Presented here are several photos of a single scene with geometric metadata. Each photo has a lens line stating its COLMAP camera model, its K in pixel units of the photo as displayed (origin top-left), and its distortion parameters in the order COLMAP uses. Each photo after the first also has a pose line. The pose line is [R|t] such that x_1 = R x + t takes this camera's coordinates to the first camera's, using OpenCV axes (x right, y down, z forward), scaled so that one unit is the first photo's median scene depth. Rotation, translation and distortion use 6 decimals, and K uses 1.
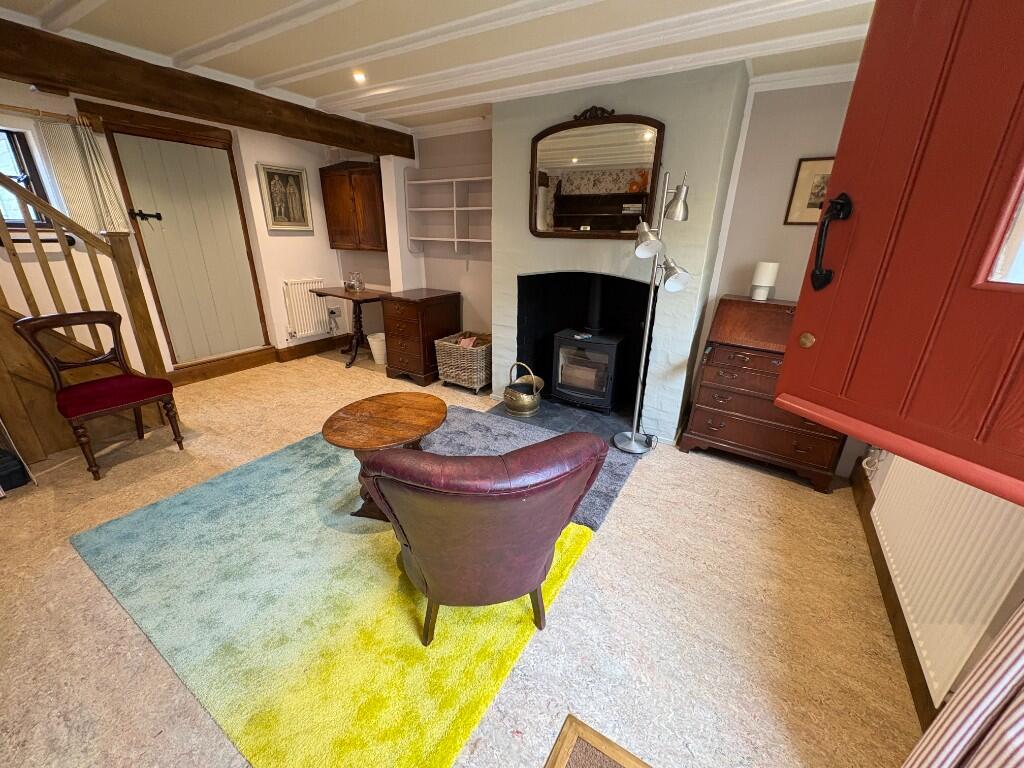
lens RADIAL K [[406.6, 0, 511.8], [0, 406.6, 383.2], [0, 0, 1]] dist [0.000954, 0.000407]
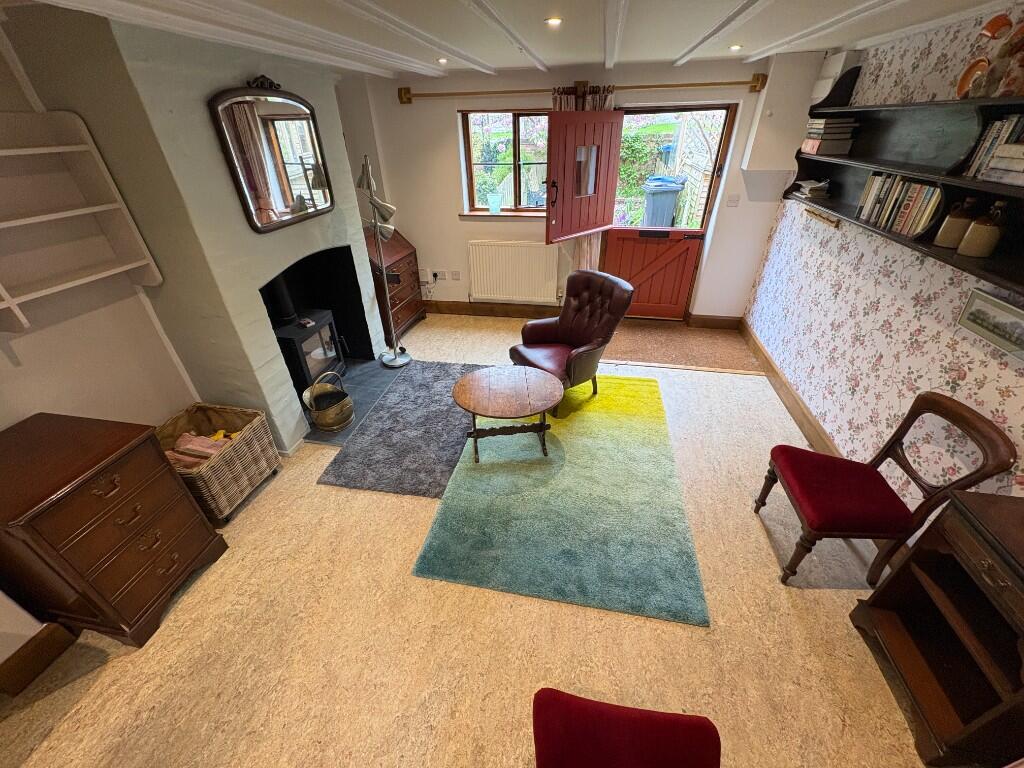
lens RADIAL K [[406.6, 0, 511.0], [0, 406.6, 382.1], [0, 0, 1]] dist [0.000954, 0.000407]
pose [[-0.364195, -0.508650, 0.780152, -0.717353], [0.332311, 0.711568, 0.619064, -0.392918], [-0.870018, 0.484713, -0.090120, 0.639952]]
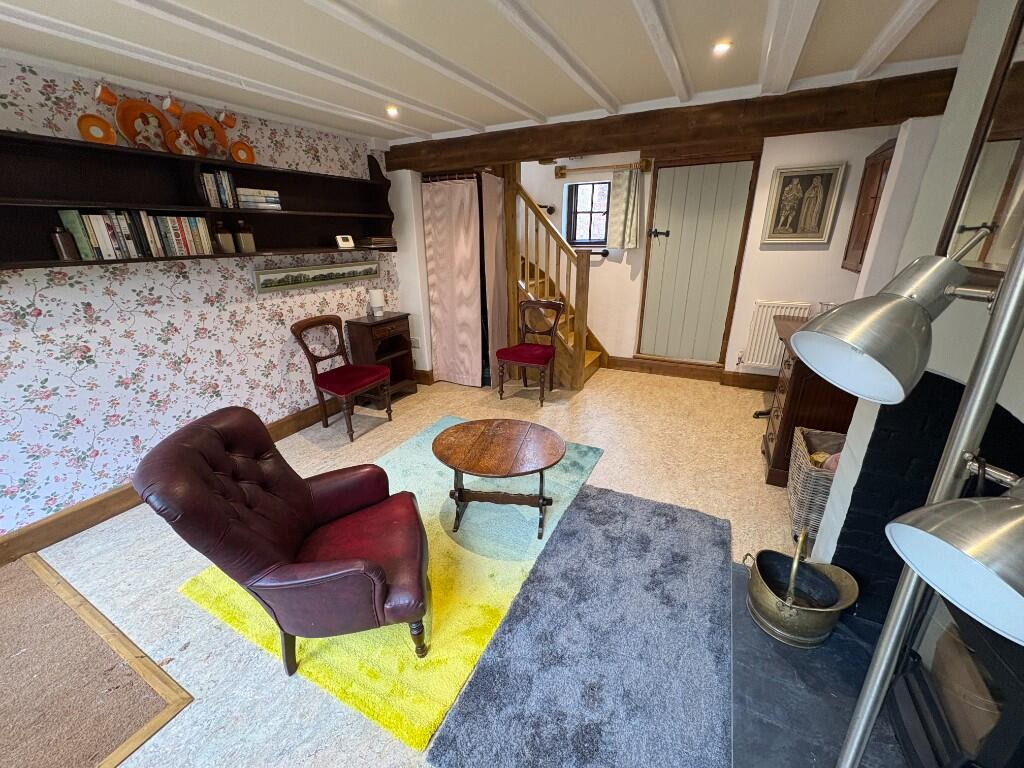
lens RADIAL K [[406.6, 0, 511.5], [0, 406.6, 383.8], [0, 0, 1]] dist [0.000954, 0.000407]
pose [[0.080892, 0.327501, -0.941382, 0.340574], [-0.329910, 0.900037, 0.284768, -0.199511], [0.940540, 0.287536, 0.180851, 0.475356]]
